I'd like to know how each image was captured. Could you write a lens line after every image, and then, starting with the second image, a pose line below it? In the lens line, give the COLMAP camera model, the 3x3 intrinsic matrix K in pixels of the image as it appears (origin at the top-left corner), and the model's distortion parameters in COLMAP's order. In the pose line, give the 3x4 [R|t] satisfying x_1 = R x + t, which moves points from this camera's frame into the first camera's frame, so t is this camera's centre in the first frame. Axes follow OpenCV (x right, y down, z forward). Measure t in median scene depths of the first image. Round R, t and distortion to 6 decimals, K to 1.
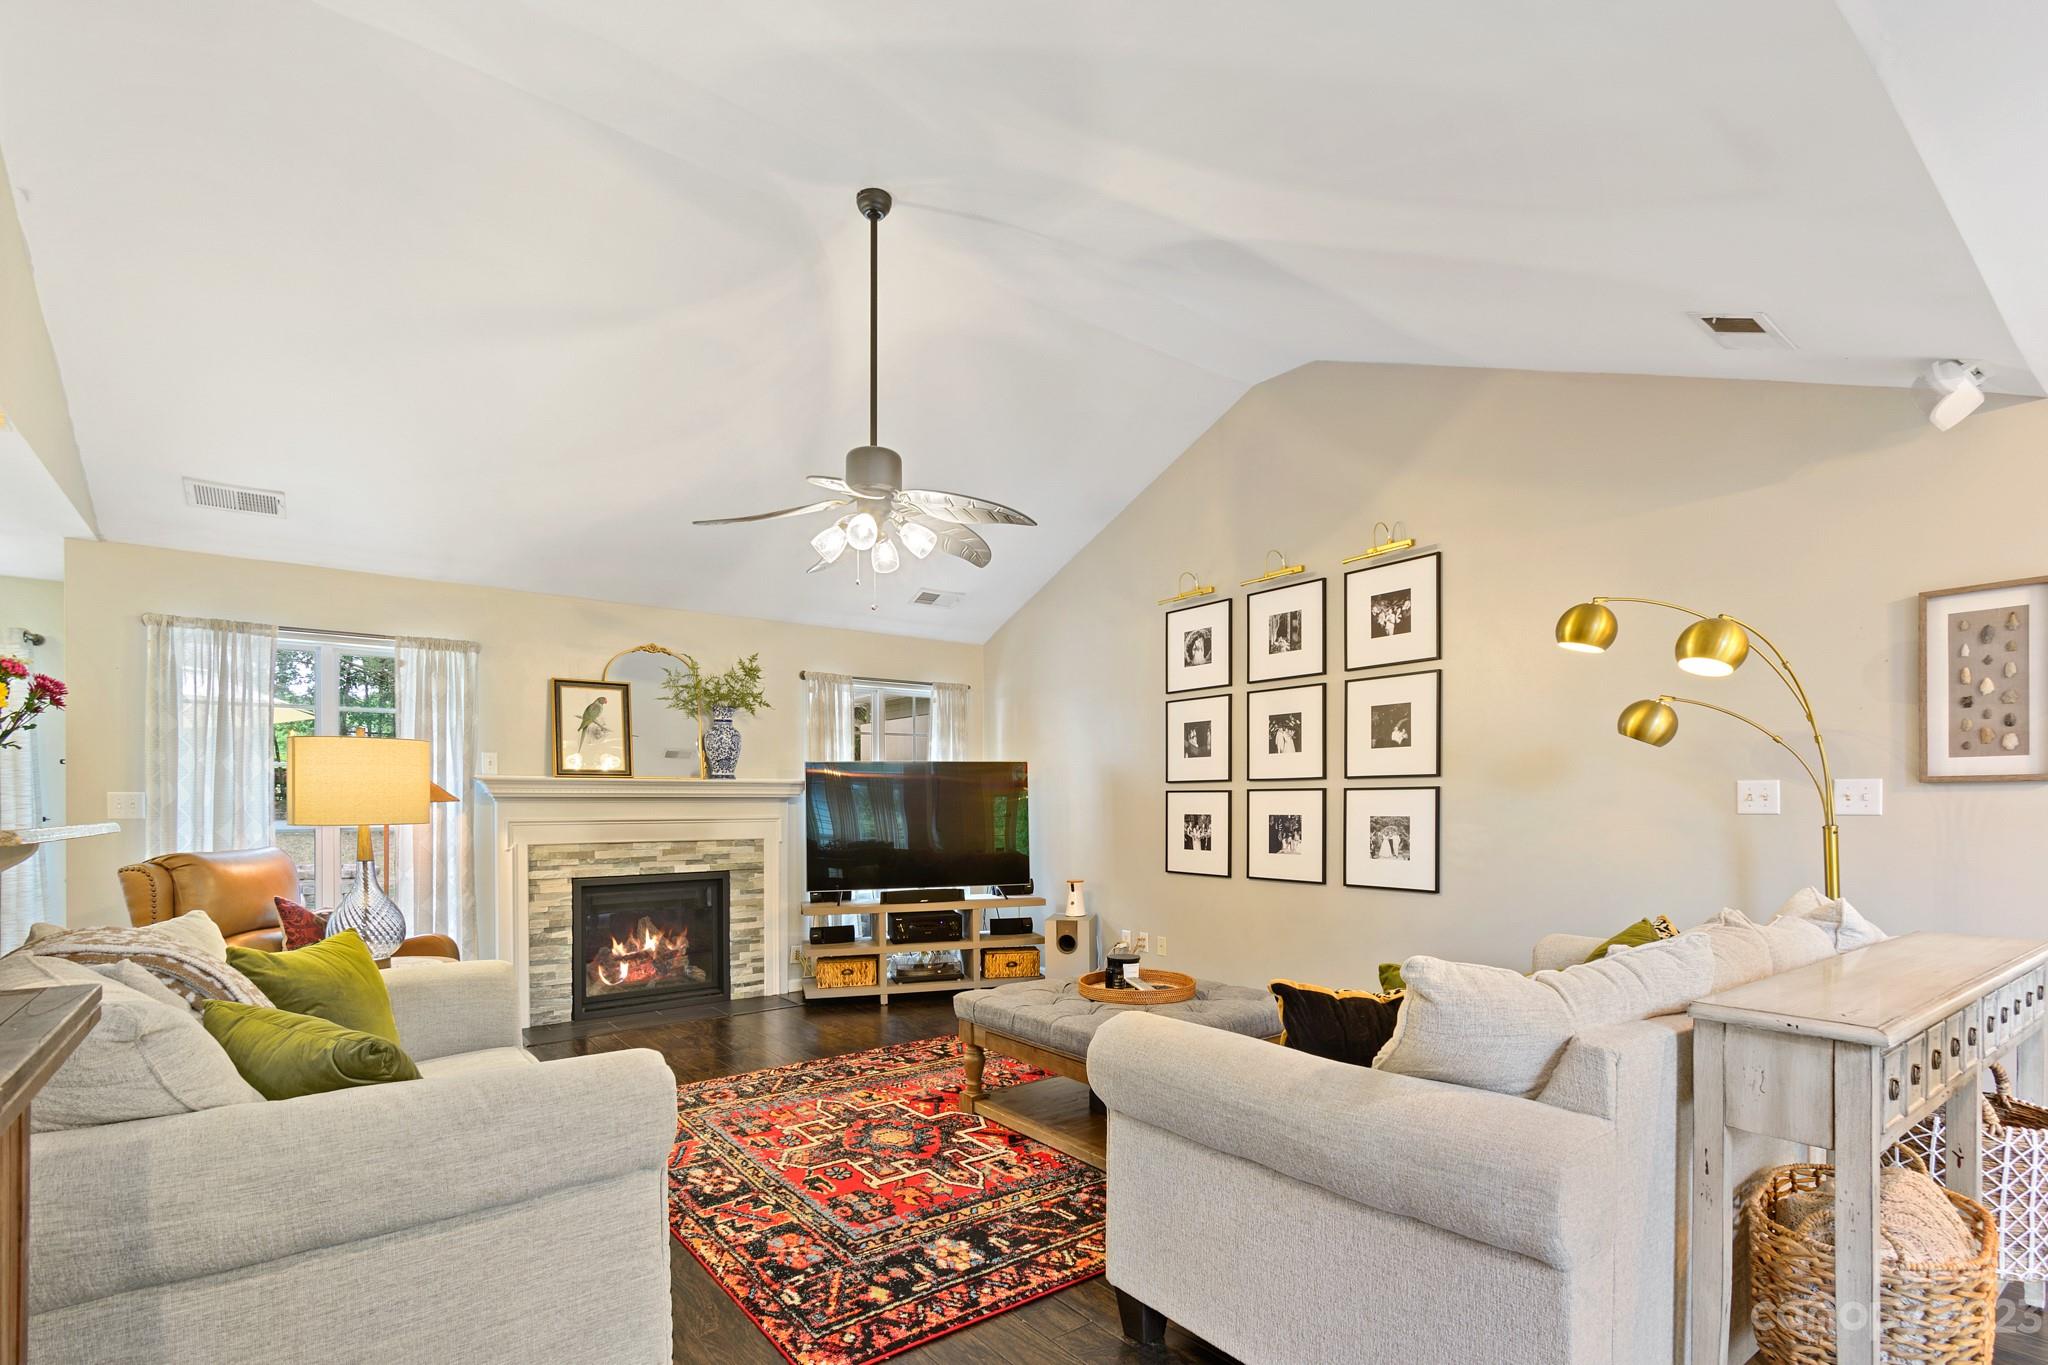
lens RADIAL K [[939.9, 0, 1019.9], [0, 939.9, 810.5], [0, 0, 1]] dist [0.003241, -0.001374]
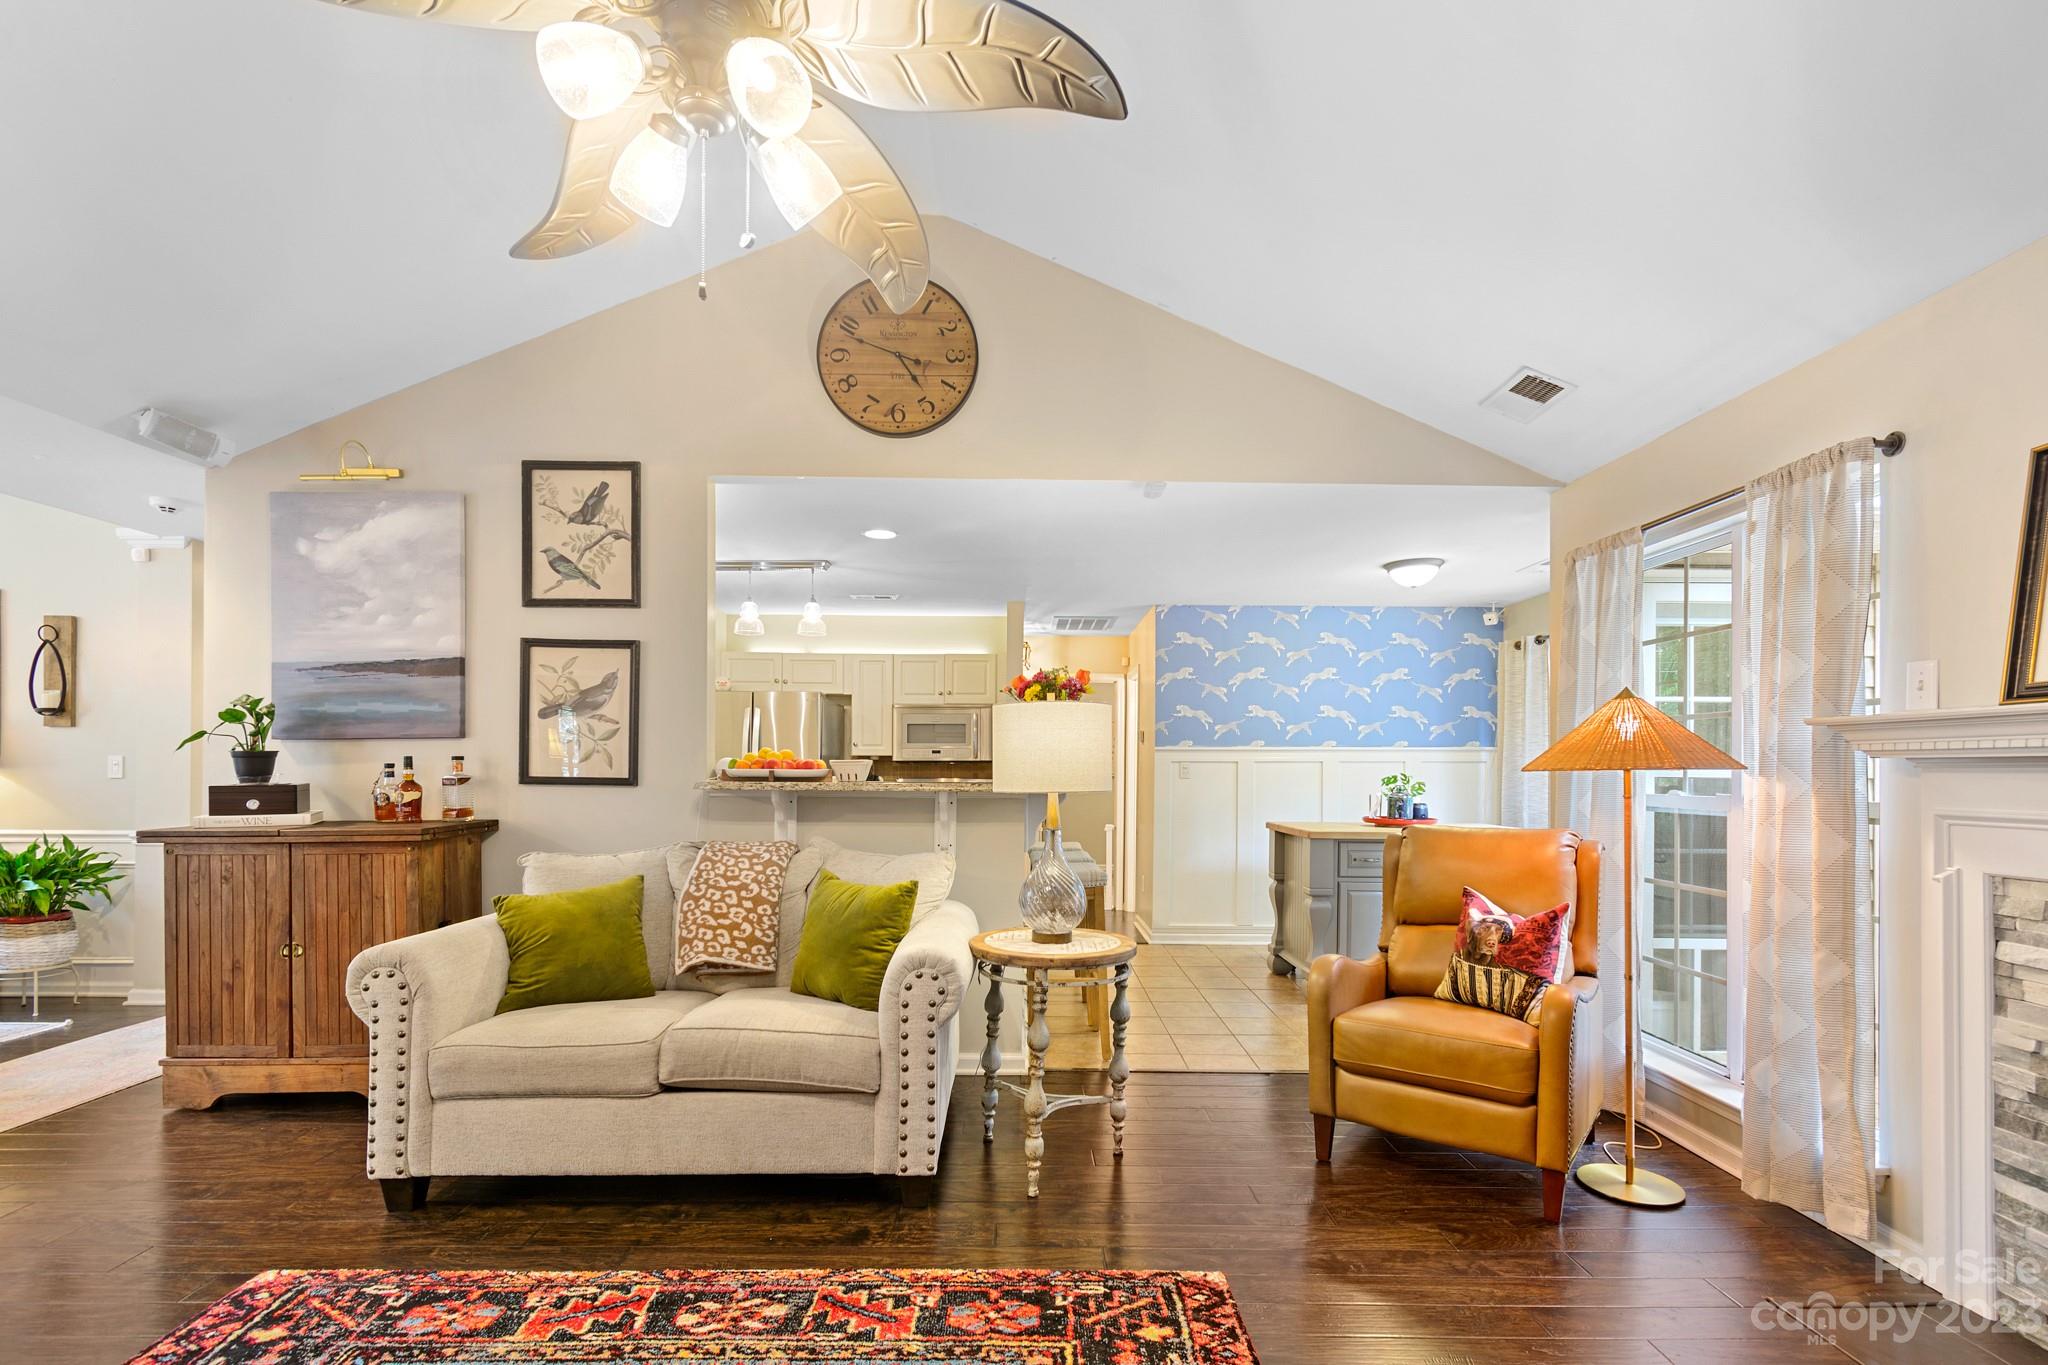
lens RADIAL K [[939.9, 0, 1017.5], [0, 939.9, 769.9], [0, 0, 1]] dist [0.003241, -0.001374]
pose [[-0.594391, 0.000275, -0.804176, 0.062141], [-0.008304, 0.999945, 0.006480, -0.008901], [0.804133, 0.010529, -0.594356, 0.874460]]
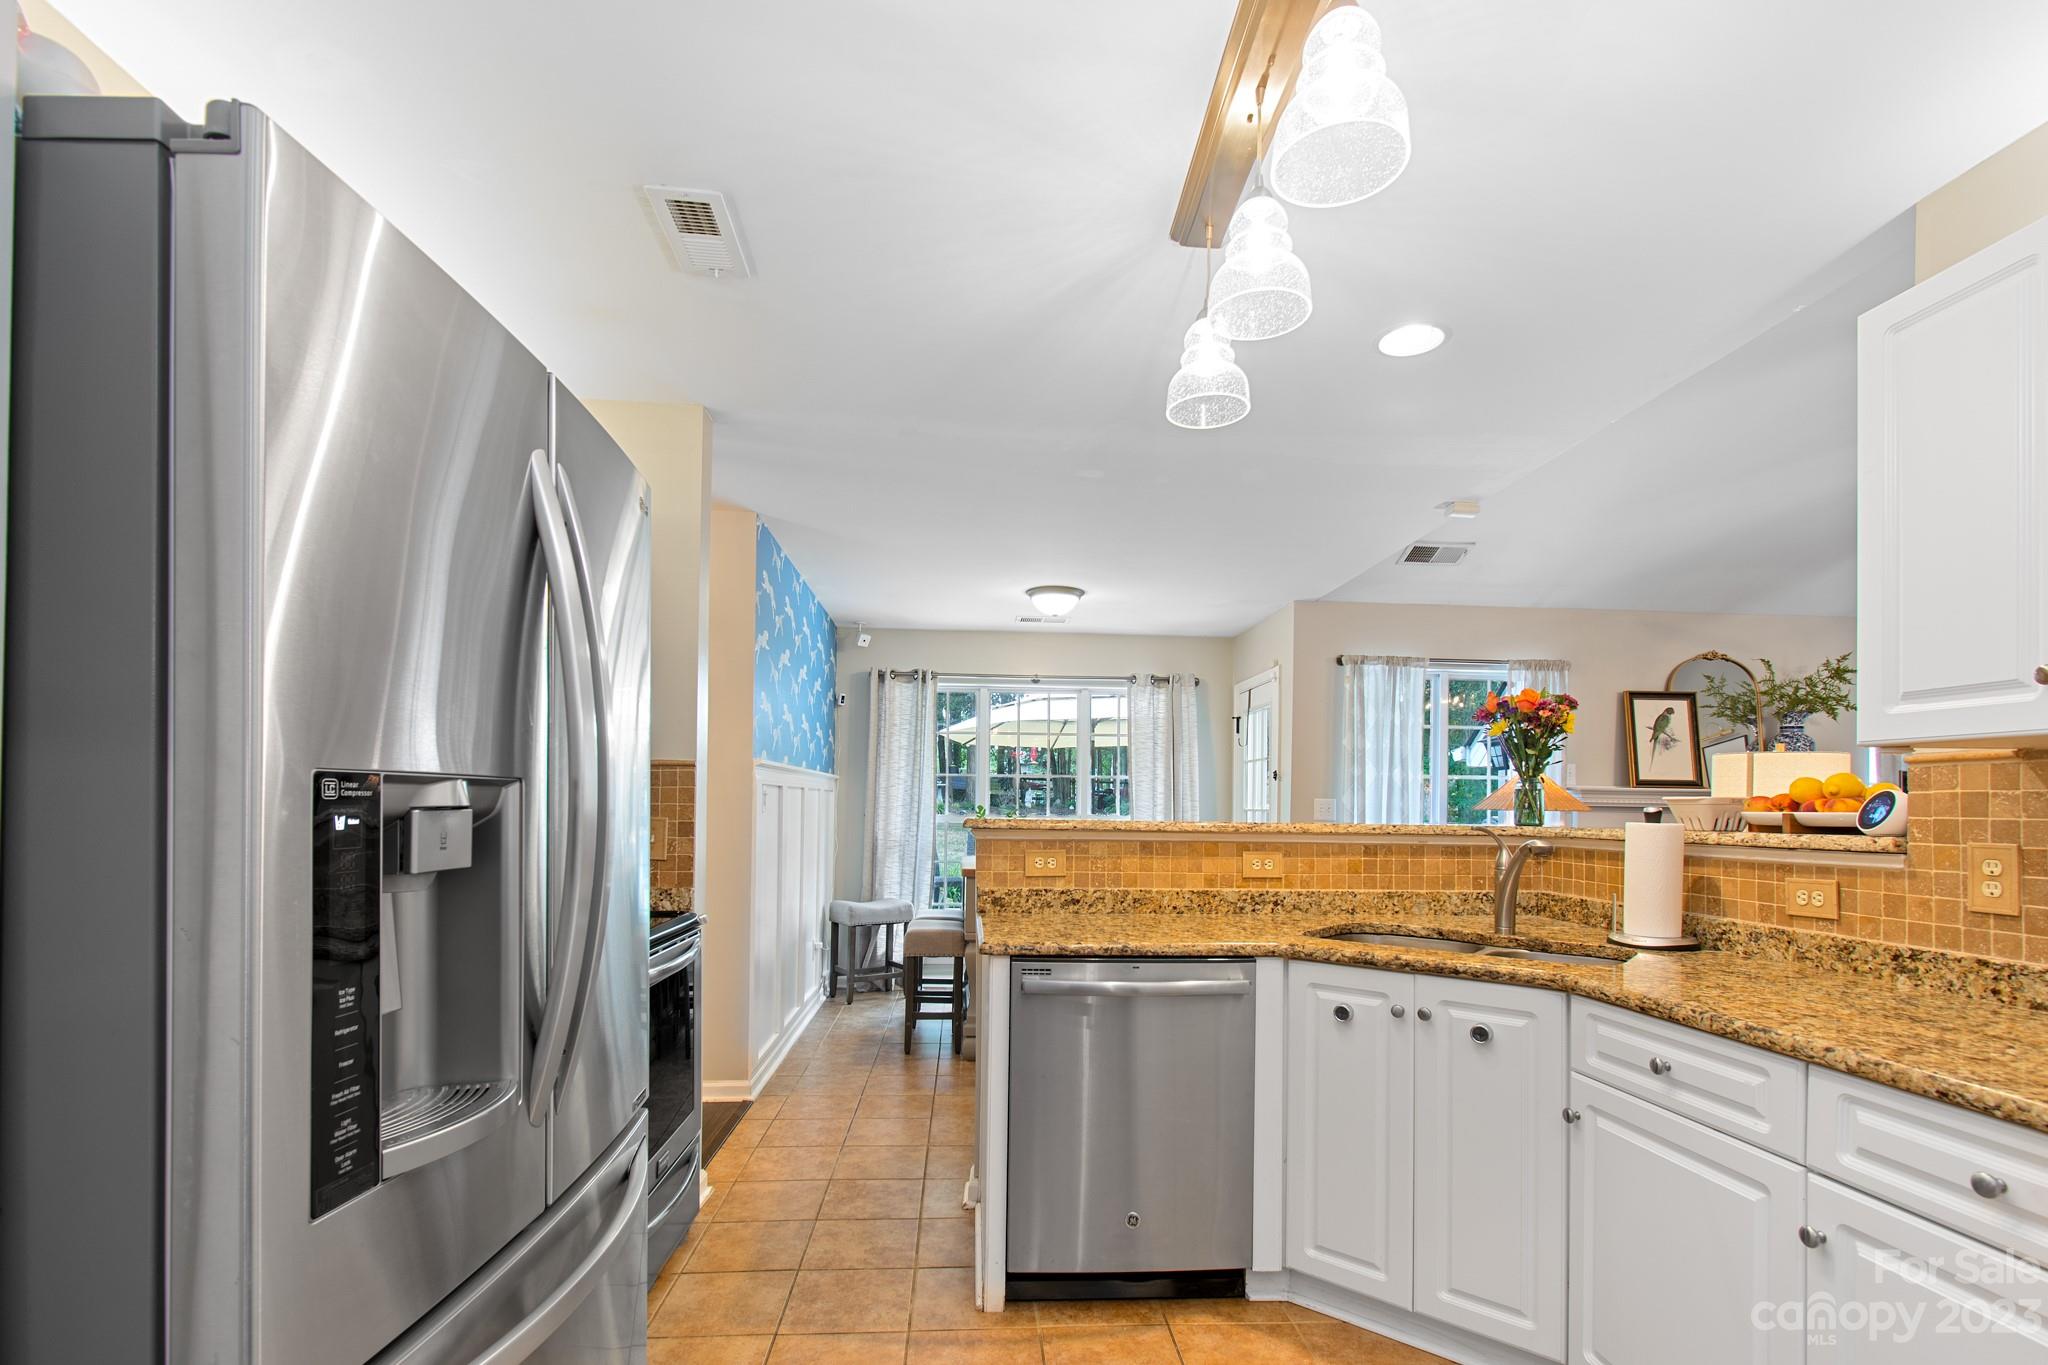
lens RADIAL K [[939.9, 0, 1033.2], [0, 939.9, 815.5], [0, 0, 1]] dist [0.003241, -0.001374]
pose [[0.837852, 0.020715, -0.545504, -0.466784], [-0.020884, 0.999765, 0.005889, 0.002816], [0.545497, 0.006458, 0.838088, -0.211007]]
